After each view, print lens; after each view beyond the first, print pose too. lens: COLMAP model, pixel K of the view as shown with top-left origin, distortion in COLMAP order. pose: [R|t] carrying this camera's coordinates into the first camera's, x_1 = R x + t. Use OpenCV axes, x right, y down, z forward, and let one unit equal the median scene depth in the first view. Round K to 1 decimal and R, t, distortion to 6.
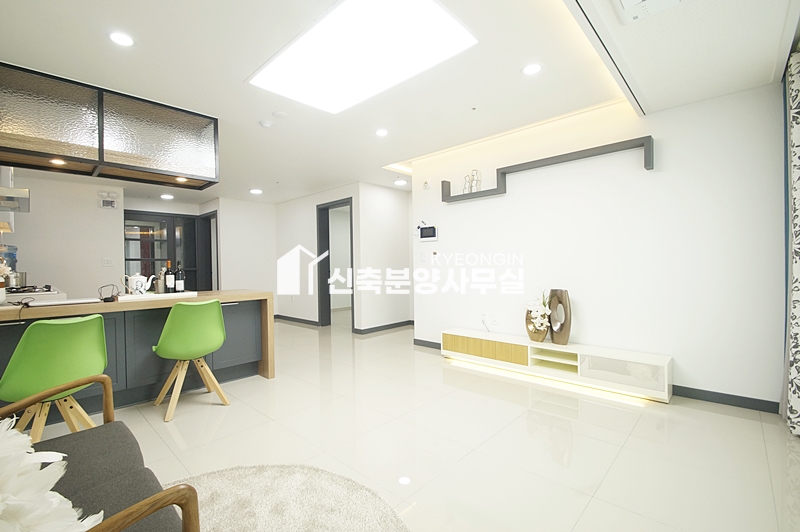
lens RADIAL K [[367.0, 0, 399.2], [0, 367.0, 266.1], [0, 0, 1]] dist [-0.004225, -0.003932]
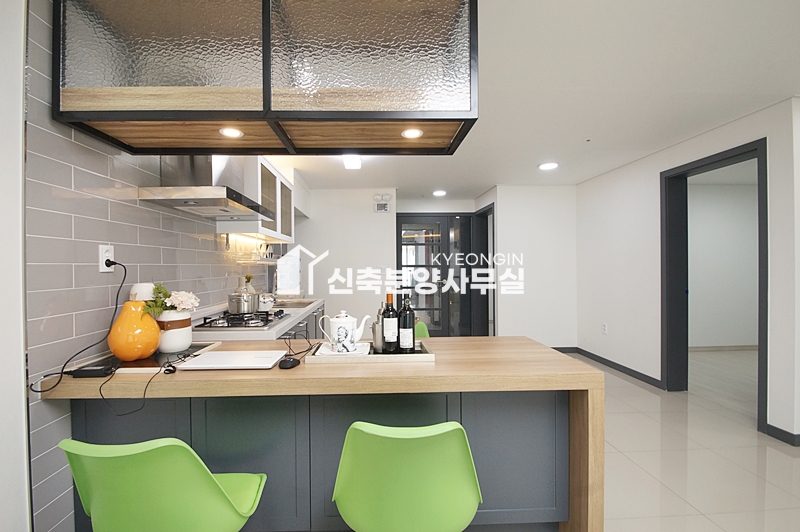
lens RADIAL K [[367.0, 0, 373.4], [0, 367.0, 264.2], [0, 0, 1]] dist [-0.004225, -0.003932]
pose [[0.696727, 0.005754, -0.717314, -0.140135], [-0.005008, 0.999982, 0.003157, -0.028889], [0.717319, 0.001393, 0.696743, 0.325406]]
